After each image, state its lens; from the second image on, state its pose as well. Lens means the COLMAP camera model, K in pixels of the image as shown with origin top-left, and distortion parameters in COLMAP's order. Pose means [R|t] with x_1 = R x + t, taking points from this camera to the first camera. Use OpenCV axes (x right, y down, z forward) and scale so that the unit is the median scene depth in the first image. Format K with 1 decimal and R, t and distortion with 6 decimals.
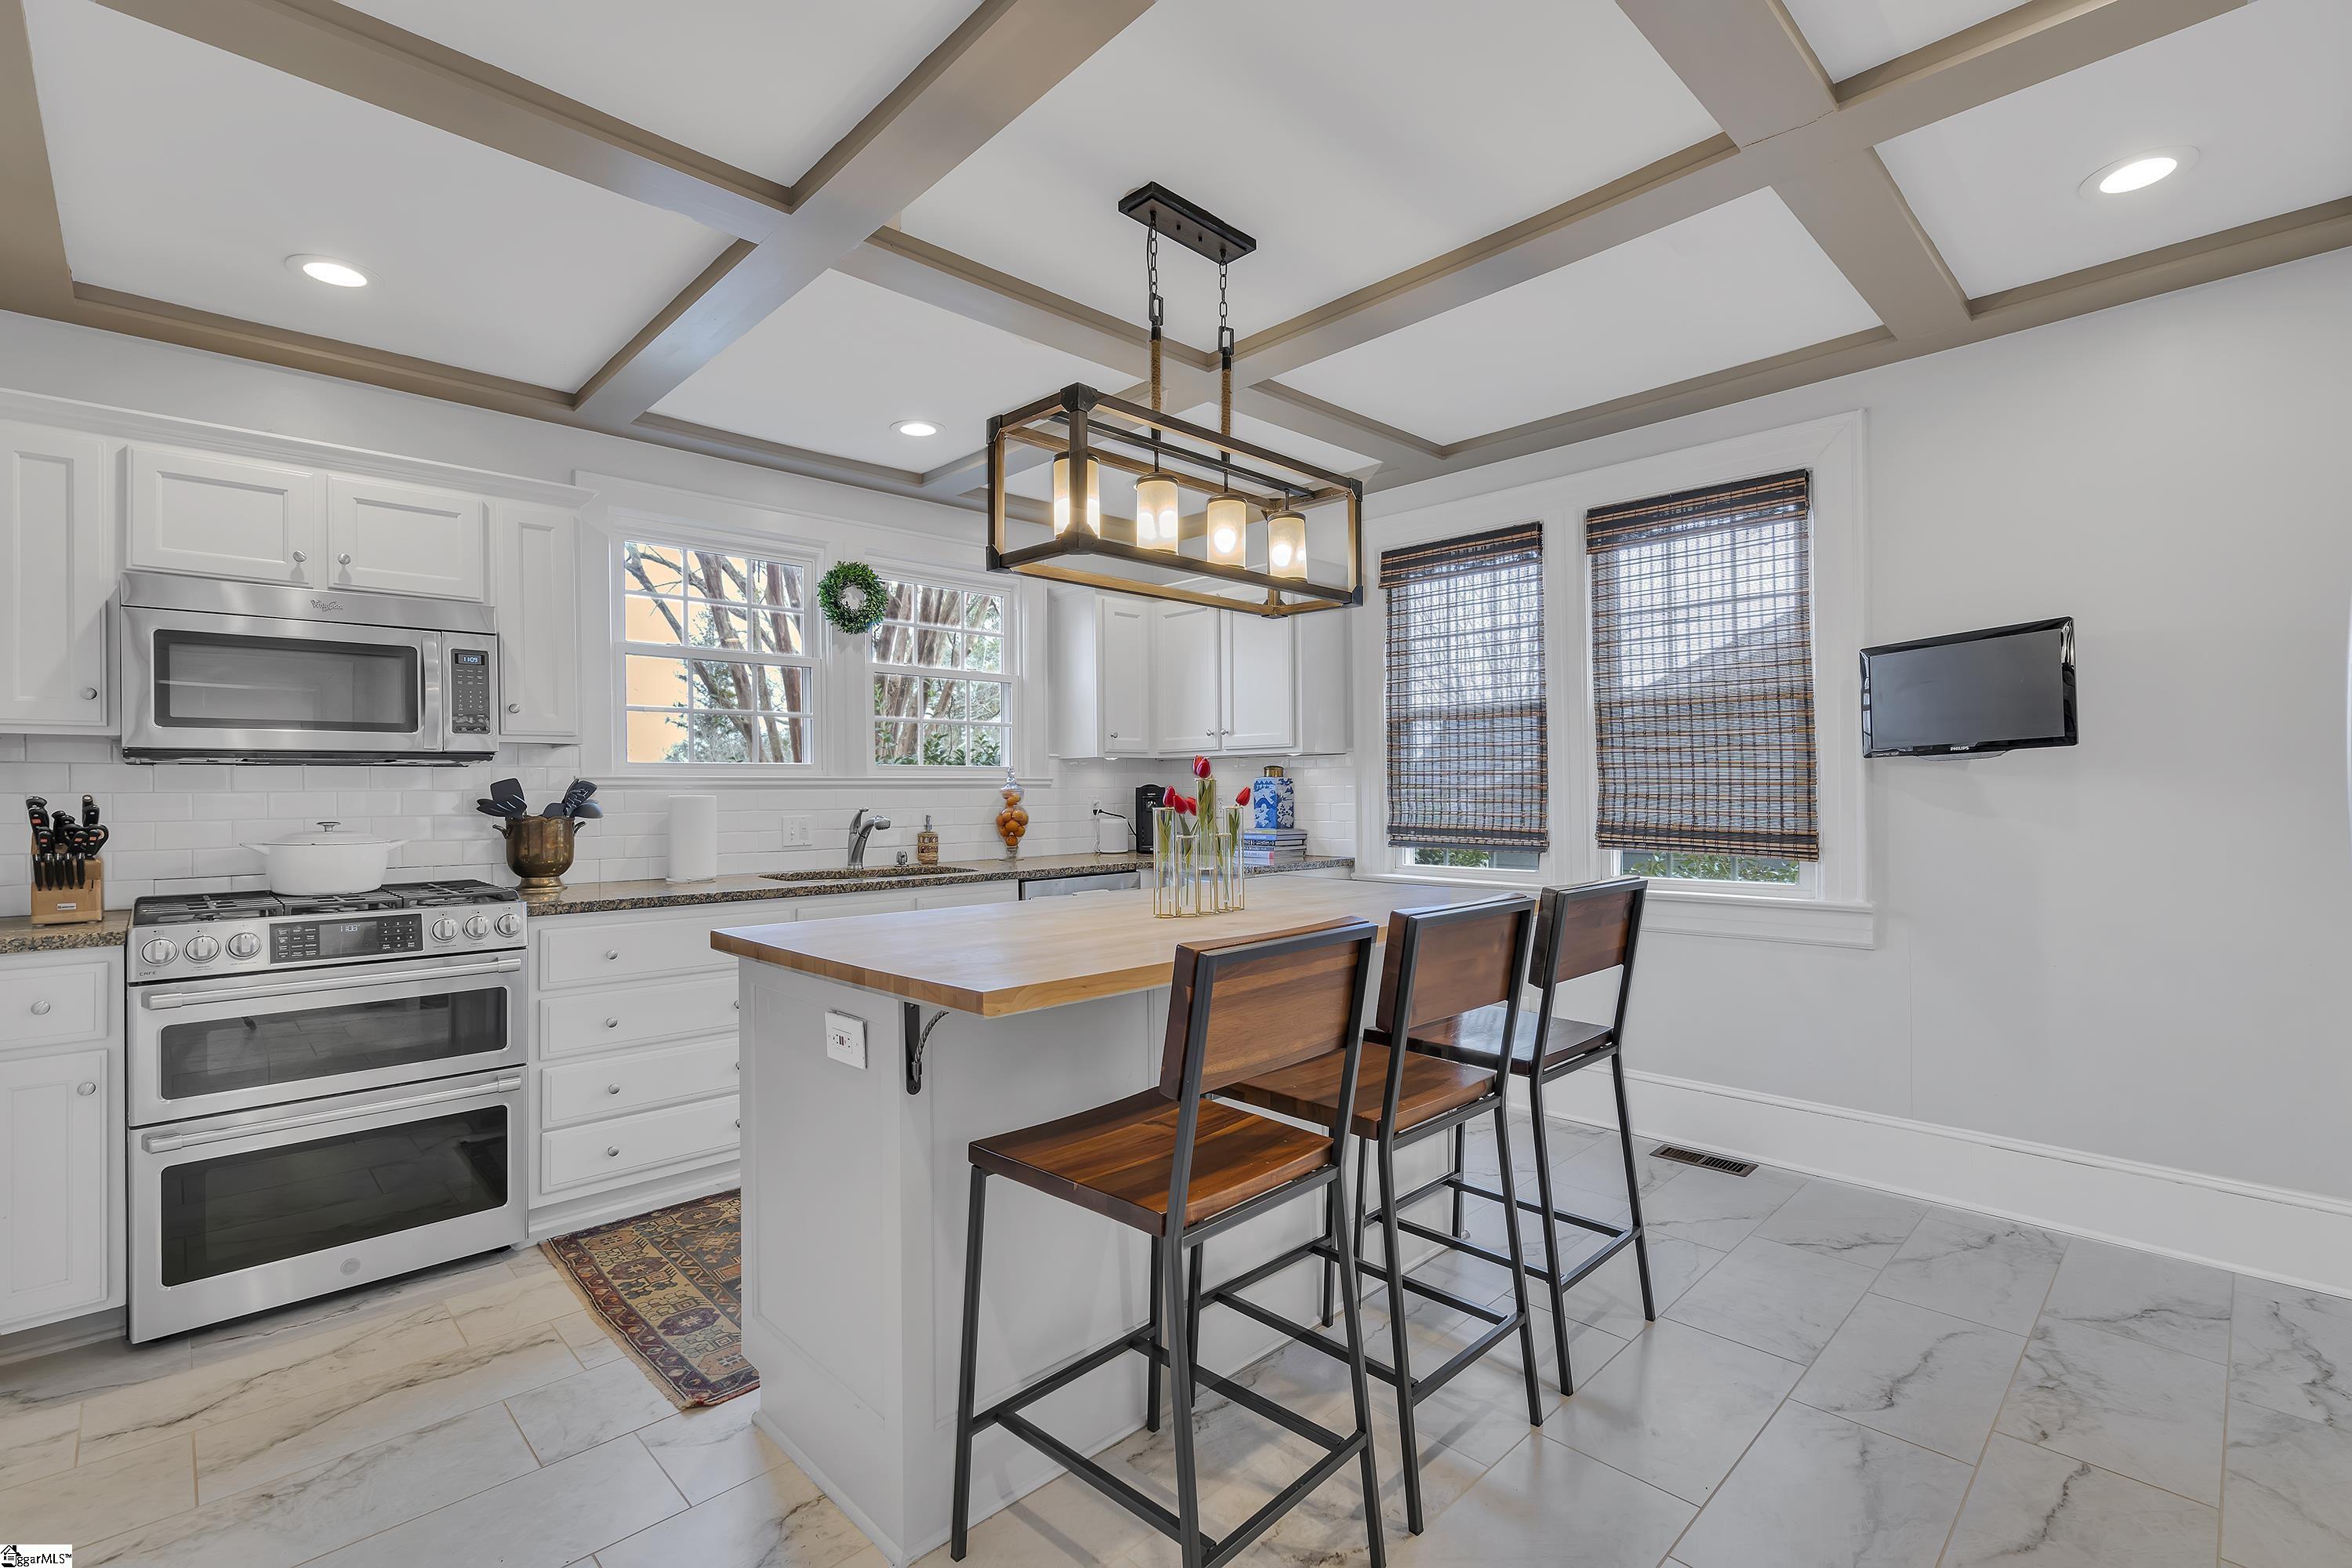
lens RADIAL K [[1060.3, 0, 1176.6], [0, 1060.3, 787.8], [0, 0, 1]] dist [-0.004336, -0.000024]
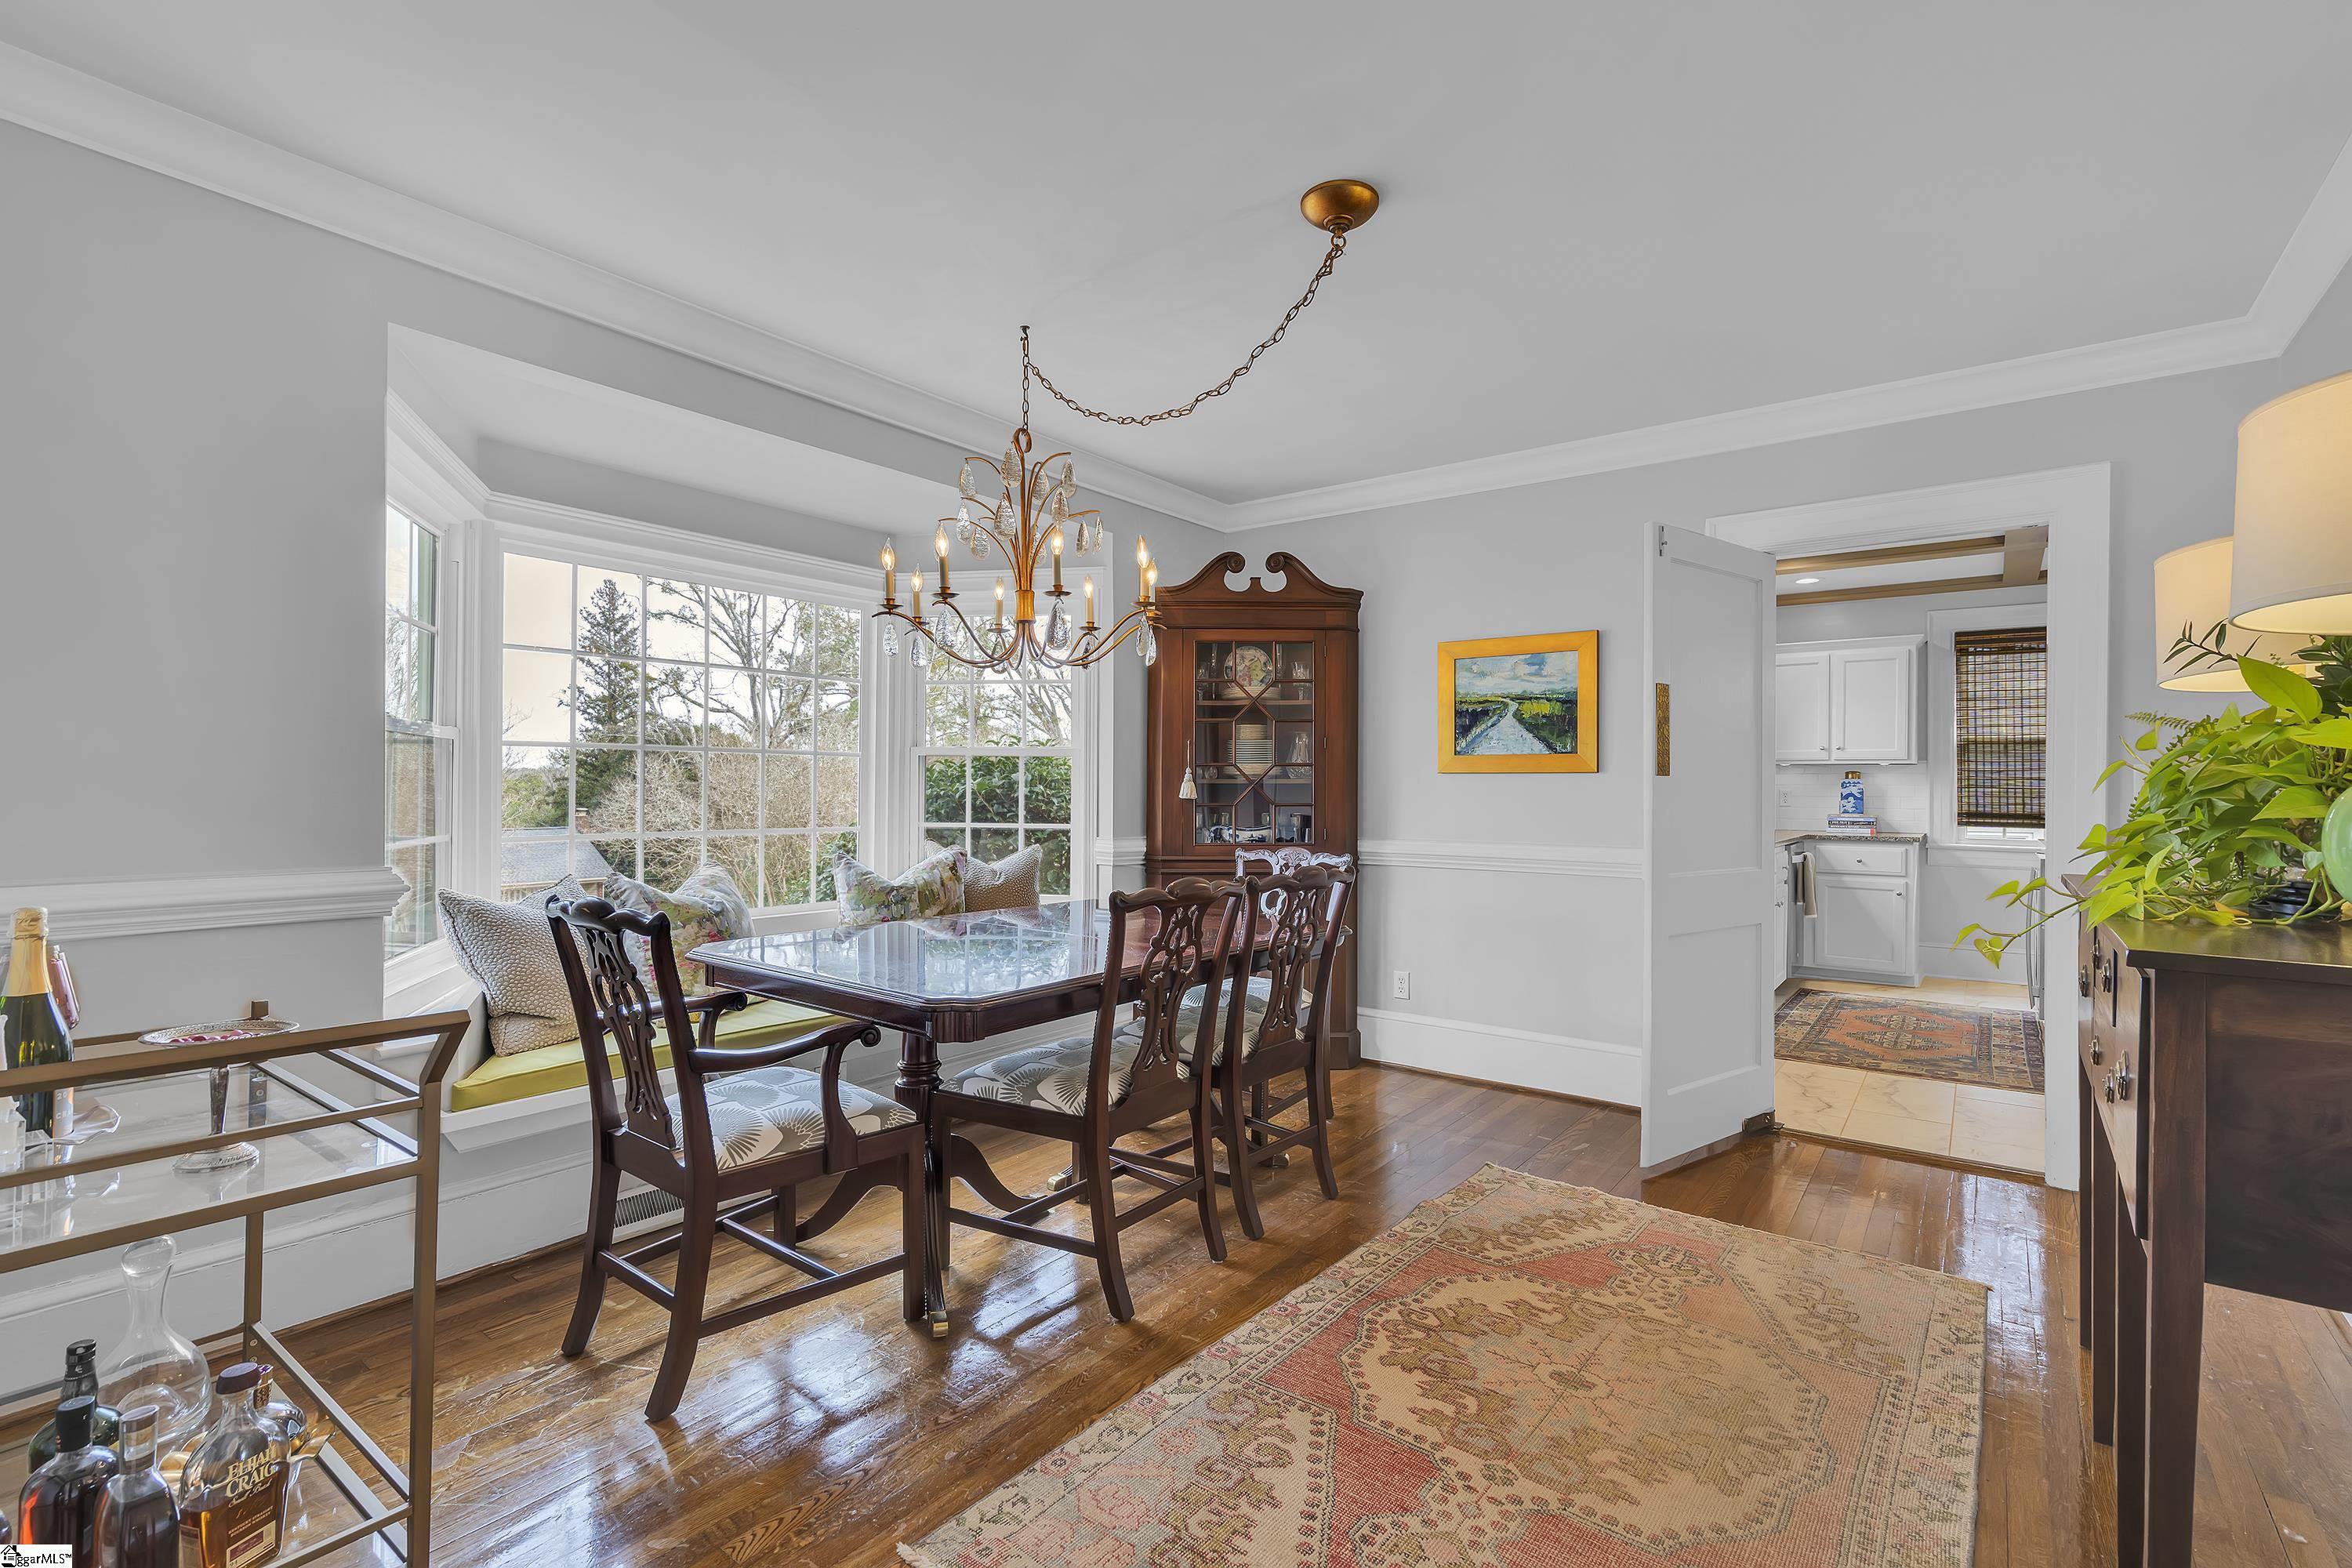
lens RADIAL K [[1060.3, 0, 1175.4], [0, 1060.3, 774.7], [0, 0, 1]] dist [-0.004336, -0.000024]
pose [[0.992329, 0.002439, 0.123603, -1.258129], [-0.003618, 0.999950, 0.009316, -0.031513], [-0.123574, -0.009692, 0.992288, -0.436555]]
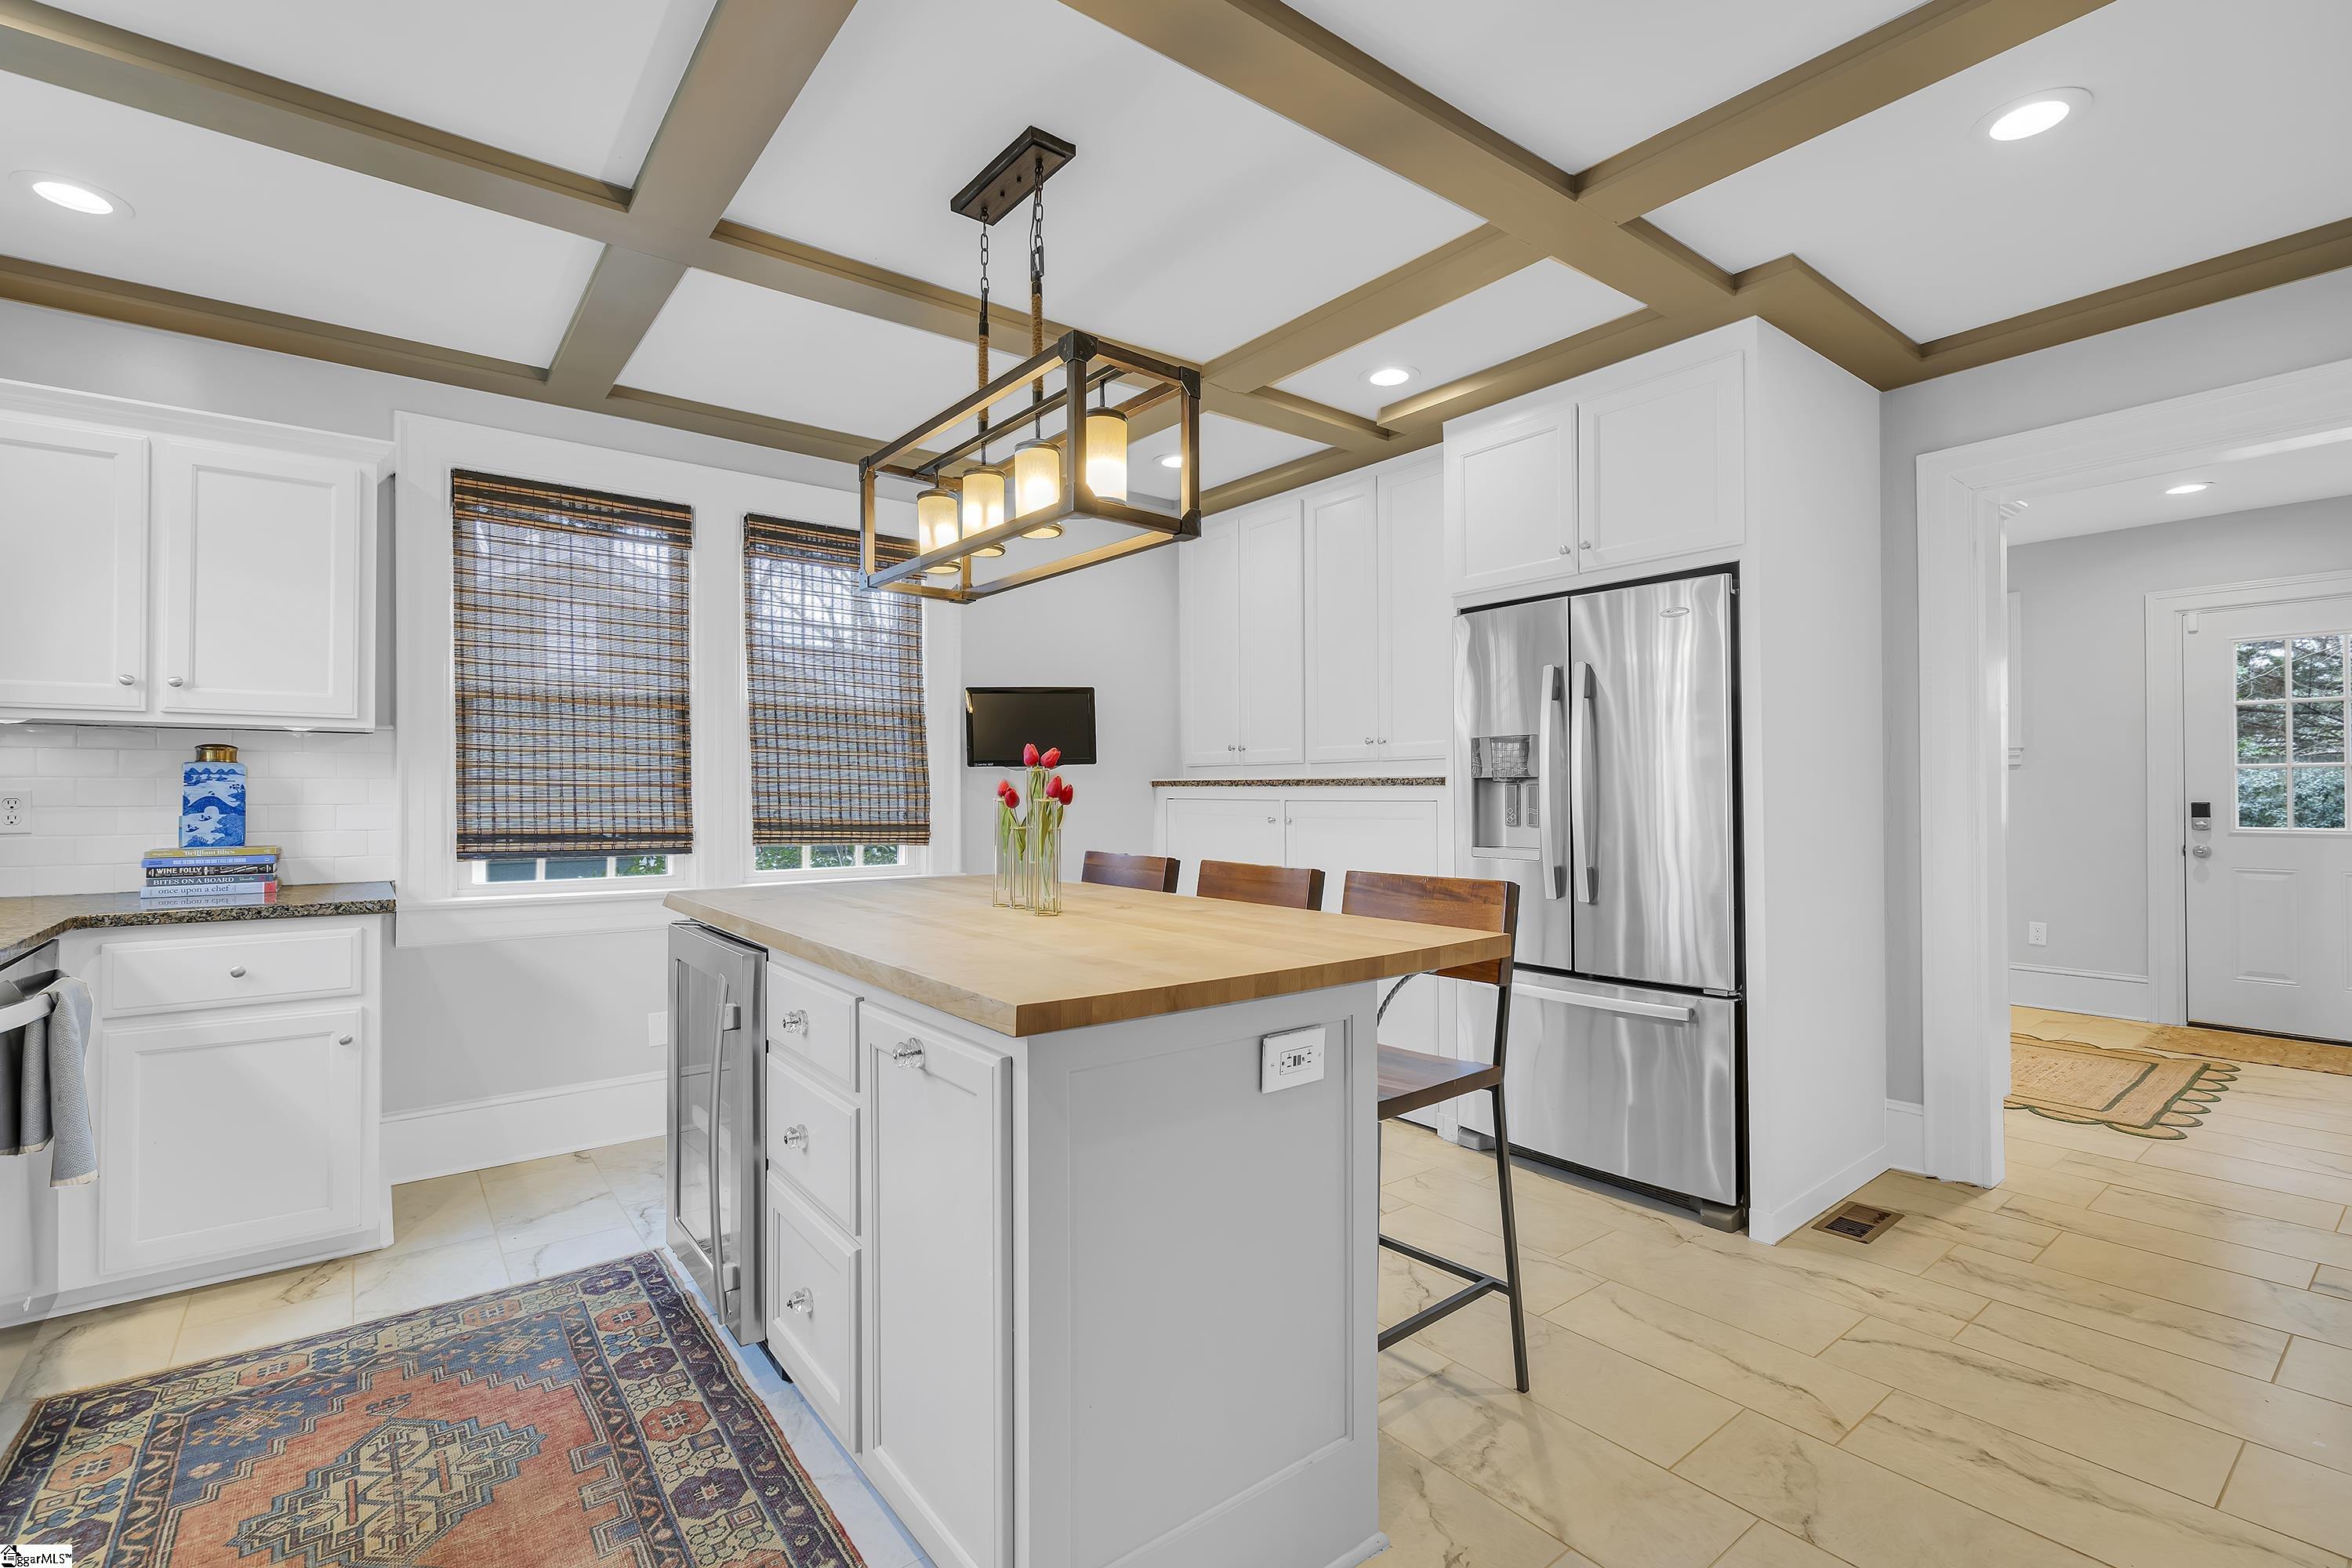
lens RADIAL K [[1060.3, 0, 1156.2], [0, 1060.3, 785.4], [0, 0, 1]] dist [-0.004336, -0.000024]
pose [[0.123876, 0.014448, 0.992193, -0.541586], [-0.003775, 0.999894, -0.014089, 0.011663], [-0.992291, -0.002000, 0.123917, 0.464334]]
